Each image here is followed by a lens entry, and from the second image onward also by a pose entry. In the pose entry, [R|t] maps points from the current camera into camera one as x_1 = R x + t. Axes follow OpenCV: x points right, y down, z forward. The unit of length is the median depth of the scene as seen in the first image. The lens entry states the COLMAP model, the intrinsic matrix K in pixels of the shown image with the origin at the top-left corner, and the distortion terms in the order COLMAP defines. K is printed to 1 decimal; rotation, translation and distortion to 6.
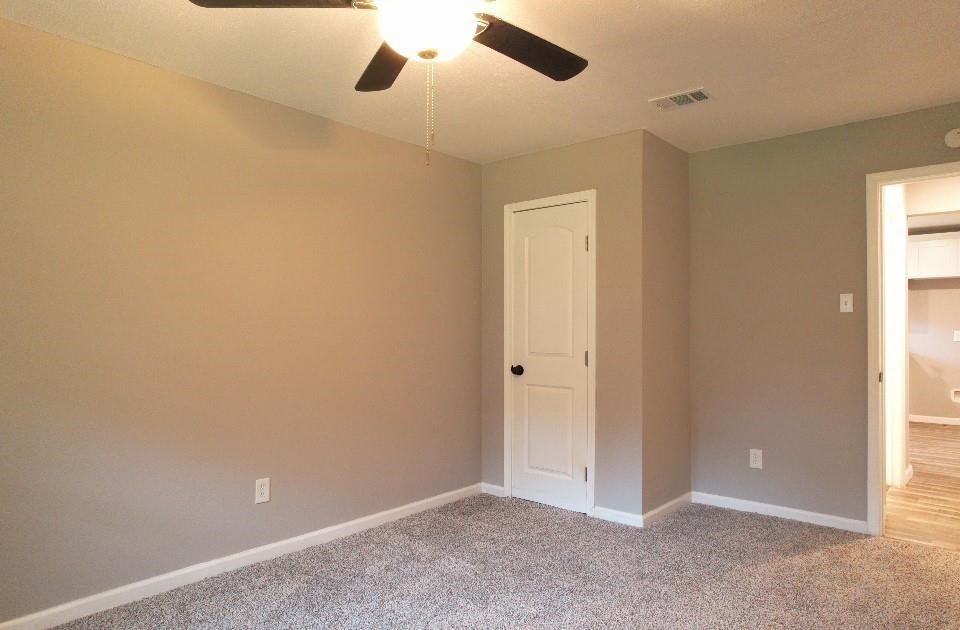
lens RADIAL K [[616.4, 0, 479.8], [0, 616.4, 323.5], [0, 0, 1]] dist [-0.092144, 0.087257]
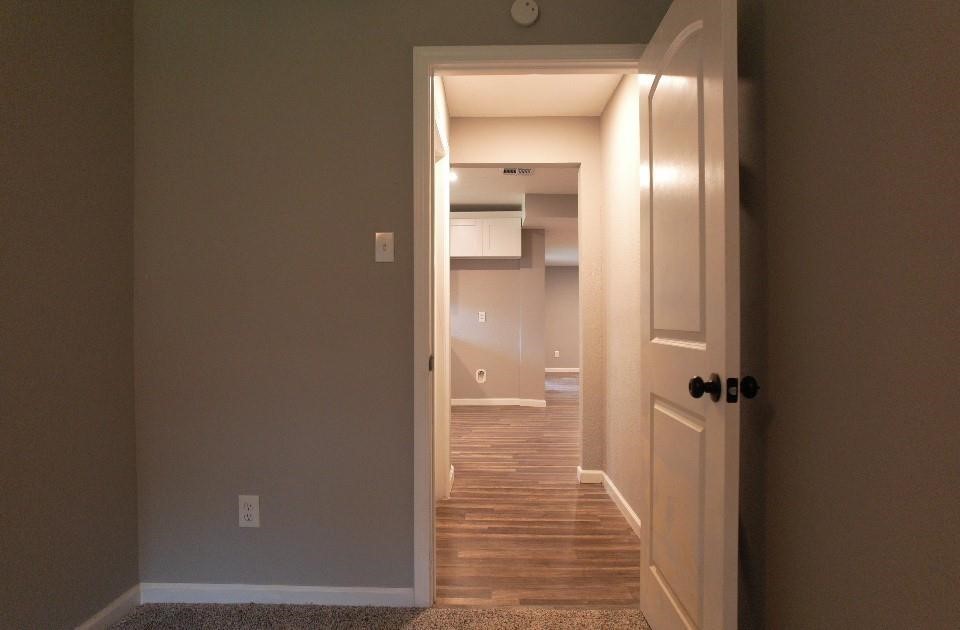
lens RADIAL K [[616.4, 0, 479.8], [0, 616.4, 323.5], [0, 0, 1]] dist [-0.092144, 0.087257]
pose [[0.778374, -0.004605, 0.627784, 0.262990], [-0.002721, 0.999939, 0.010708, 0.035355], [-0.627795, -0.010043, 0.778314, 0.407237]]
